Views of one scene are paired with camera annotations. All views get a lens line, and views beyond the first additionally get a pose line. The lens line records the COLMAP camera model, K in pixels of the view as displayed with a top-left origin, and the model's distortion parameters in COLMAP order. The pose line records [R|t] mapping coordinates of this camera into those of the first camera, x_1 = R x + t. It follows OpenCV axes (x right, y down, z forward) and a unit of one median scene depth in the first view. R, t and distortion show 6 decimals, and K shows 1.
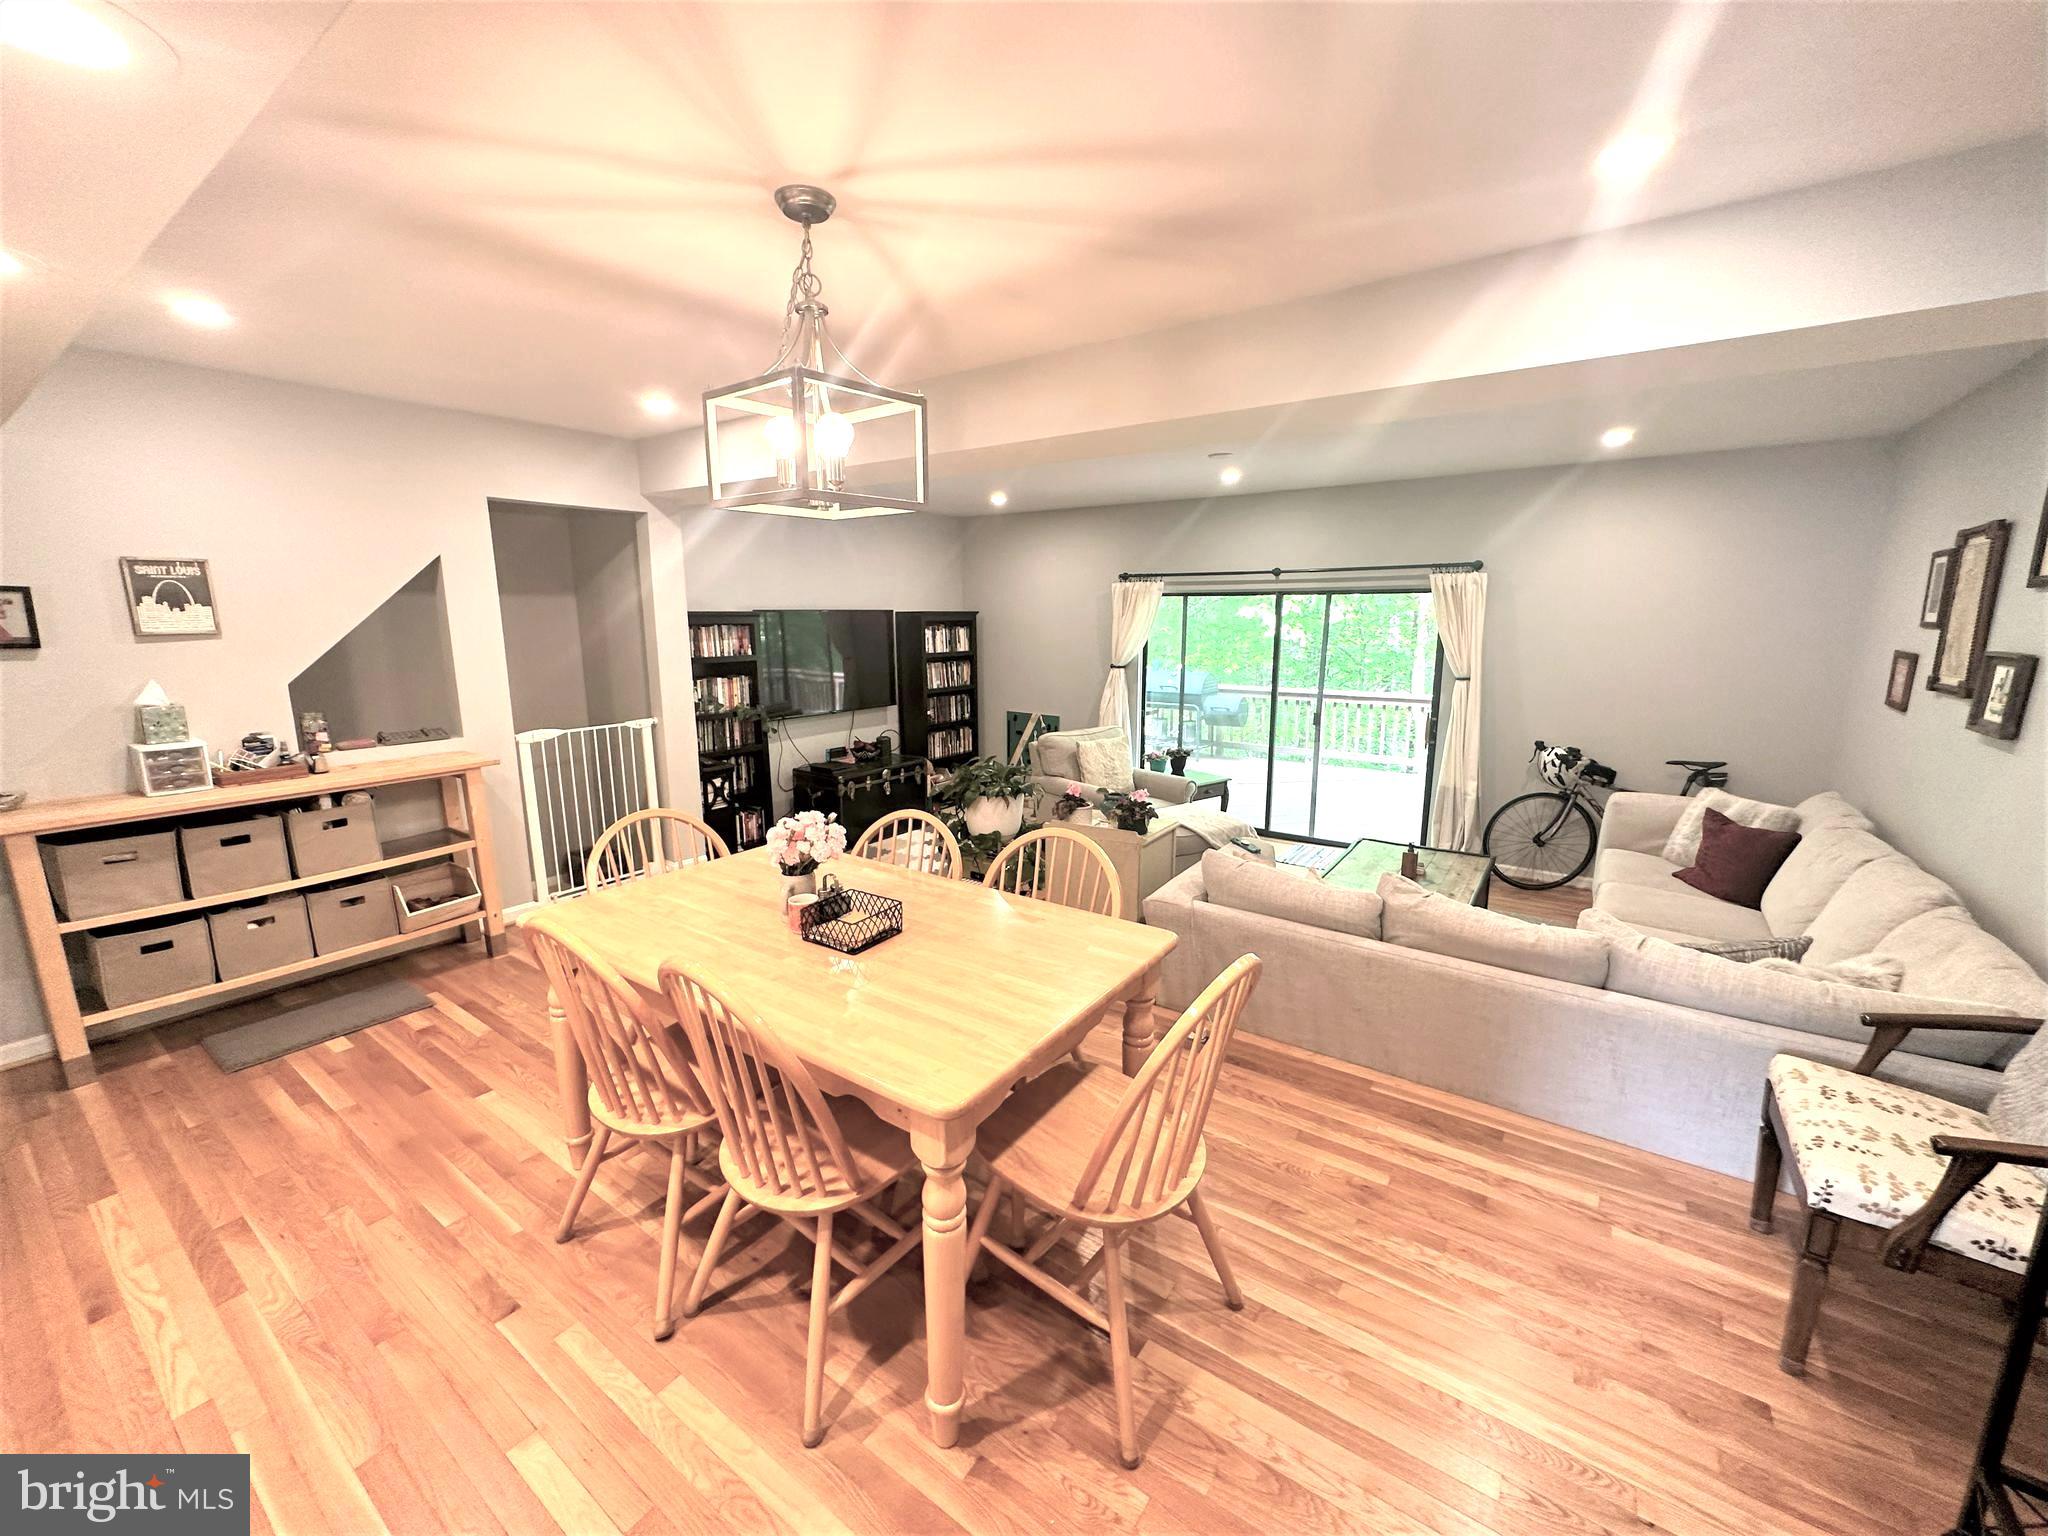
lens RADIAL K [[817.2, 0, 1025.9], [0, 817.2, 767.4], [0, 0, 1]] dist [-0.001231, 0.000067]
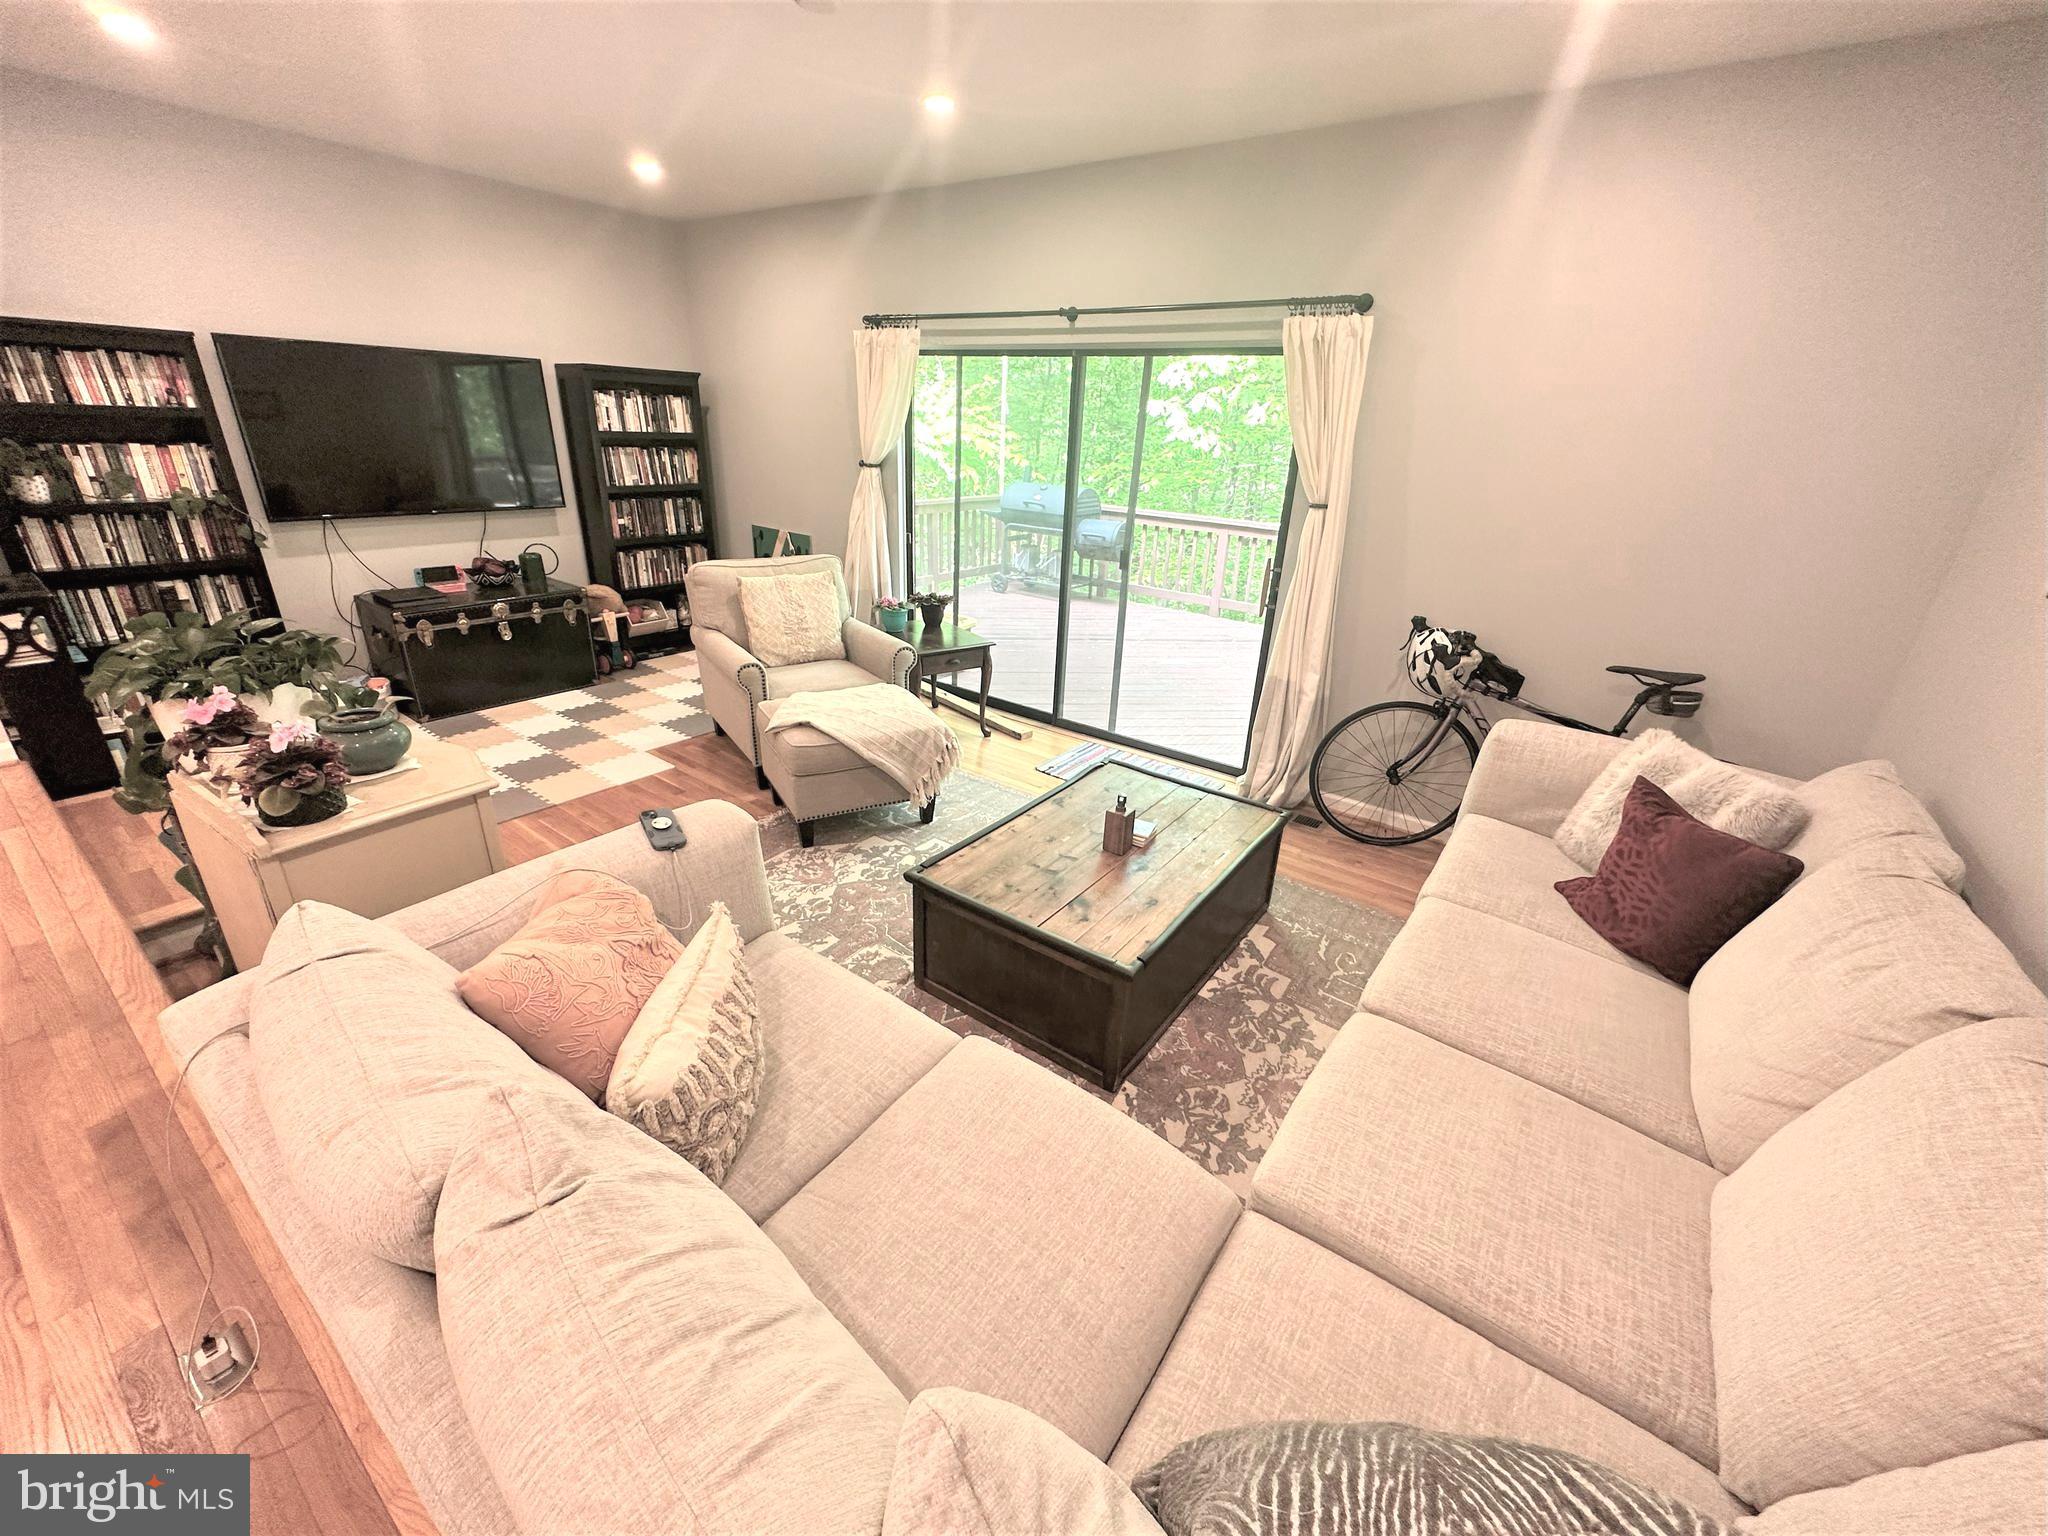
lens RADIAL K [[817.2, 0, 1026.6], [0, 817.2, 765.2], [0, 0, 1]] dist [-0.001231, 0.000067]
pose [[0.998768, 0.049095, 0.007245, 0.313240], [-0.049519, 0.976356, 0.210419, -0.035665], [0.003256, -0.210519, 0.977584, 0.348914]]
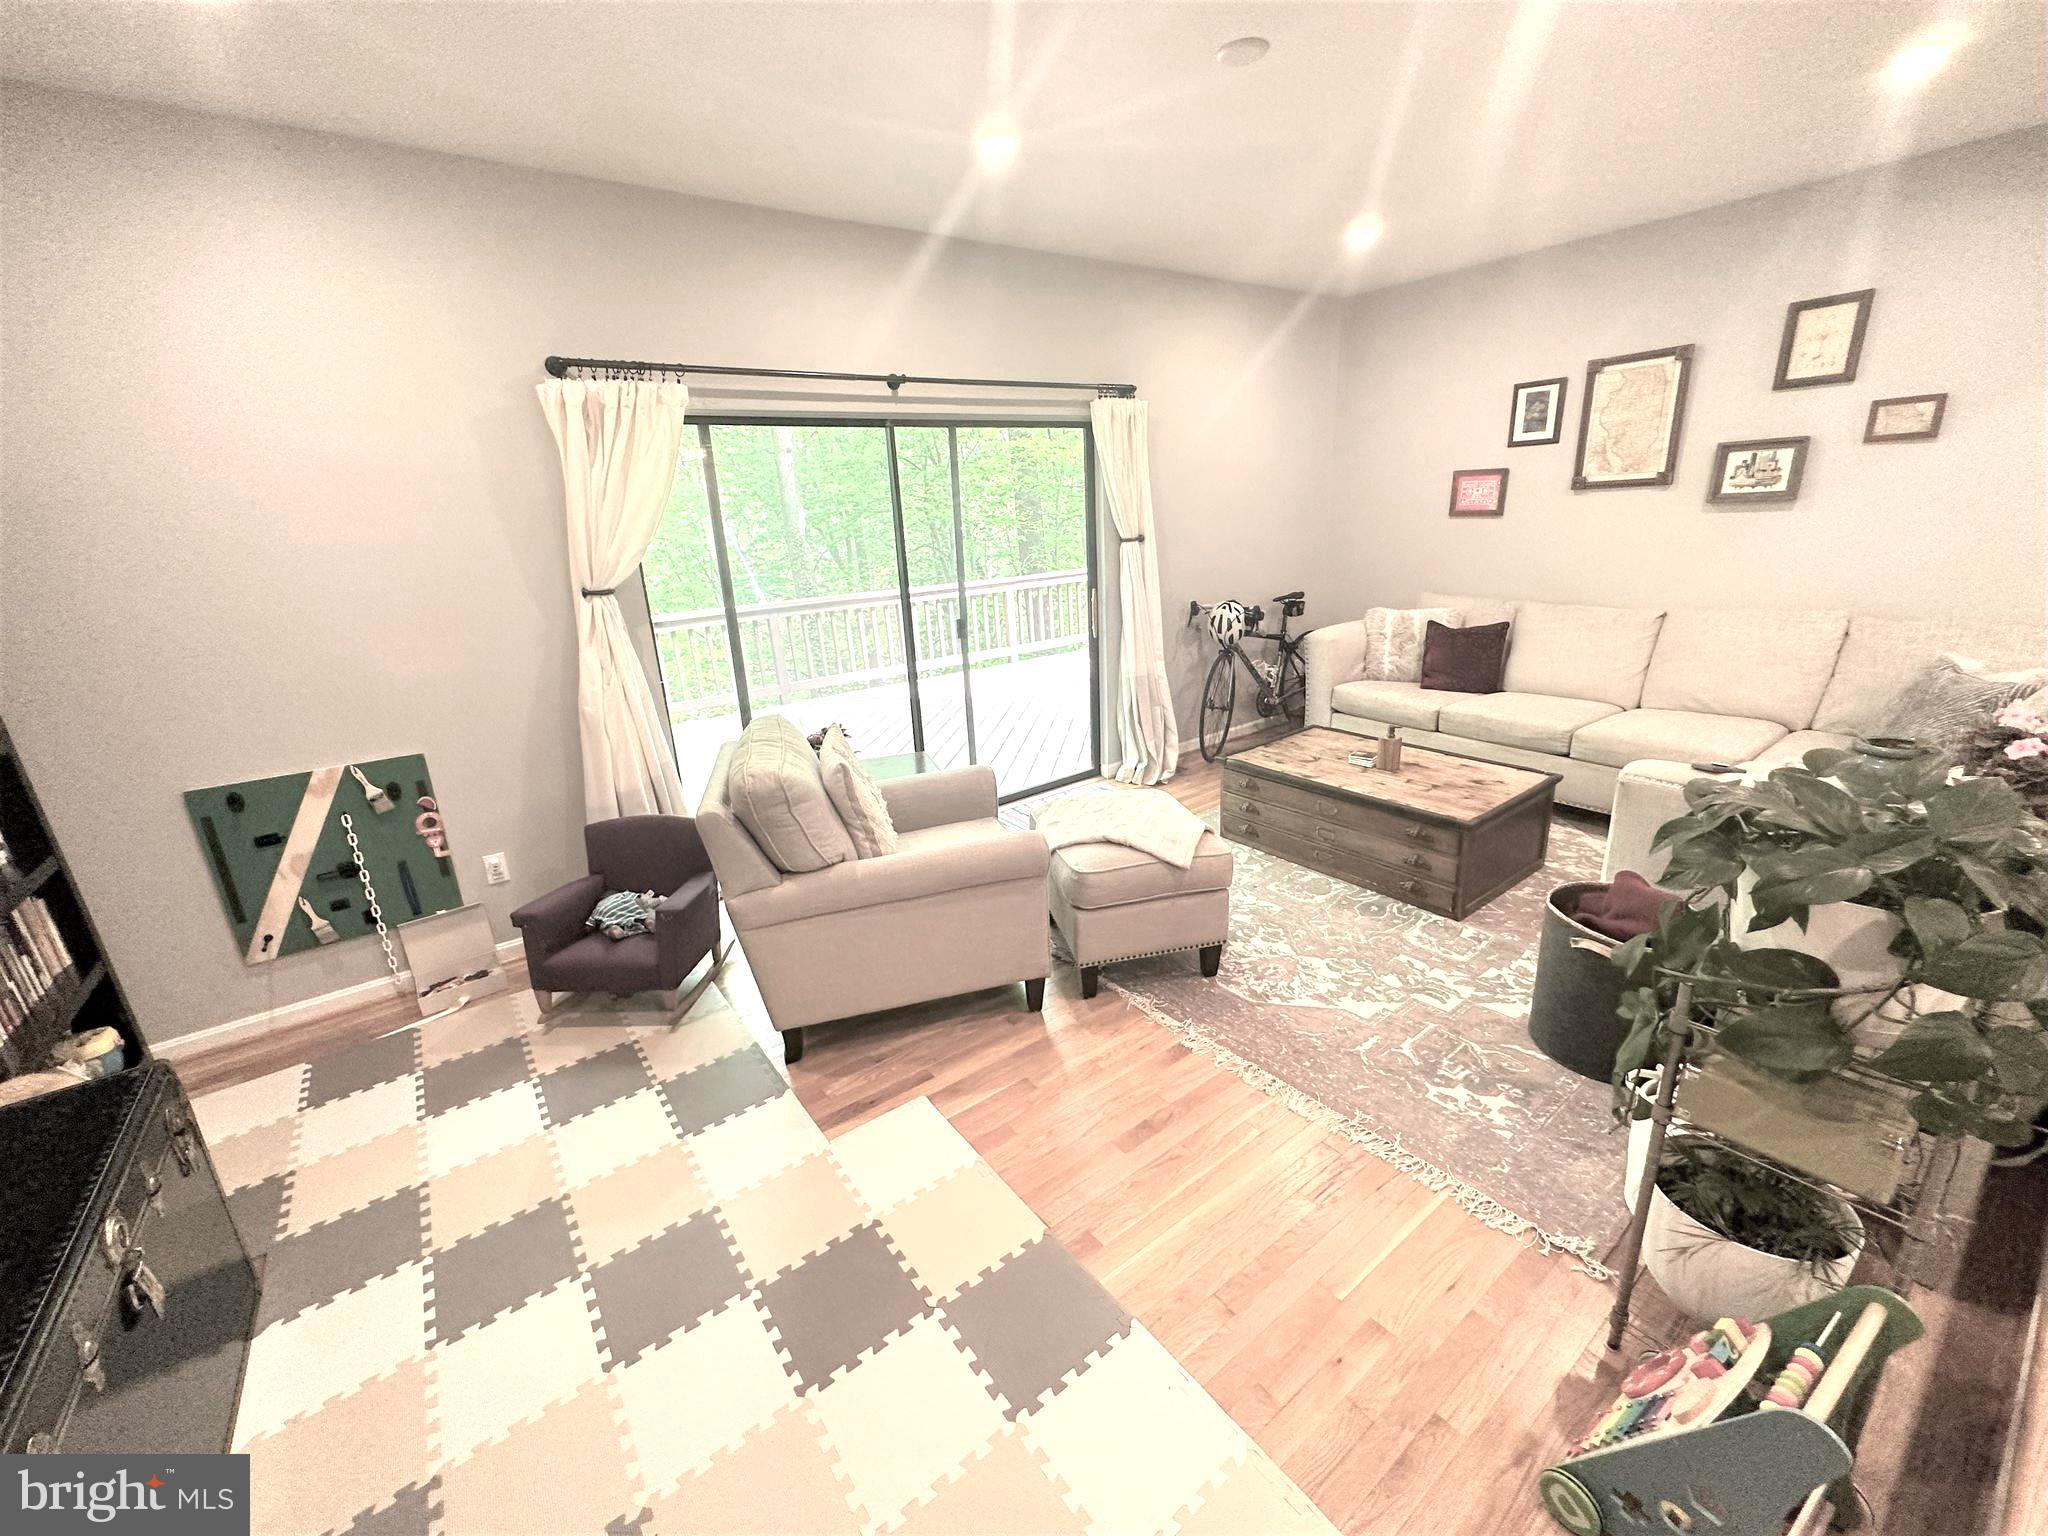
lens RADIAL K [[817.2, 0, 1023.6], [0, 817.2, 765.1], [0, 0, 1]] dist [-0.001231, 0.000067]
pose [[0.307676, -0.297802, 0.903687, -0.284419], [0.229689, 0.944916, 0.233187, -0.108475], [-0.923352, 0.135821, 0.359130, 0.822385]]
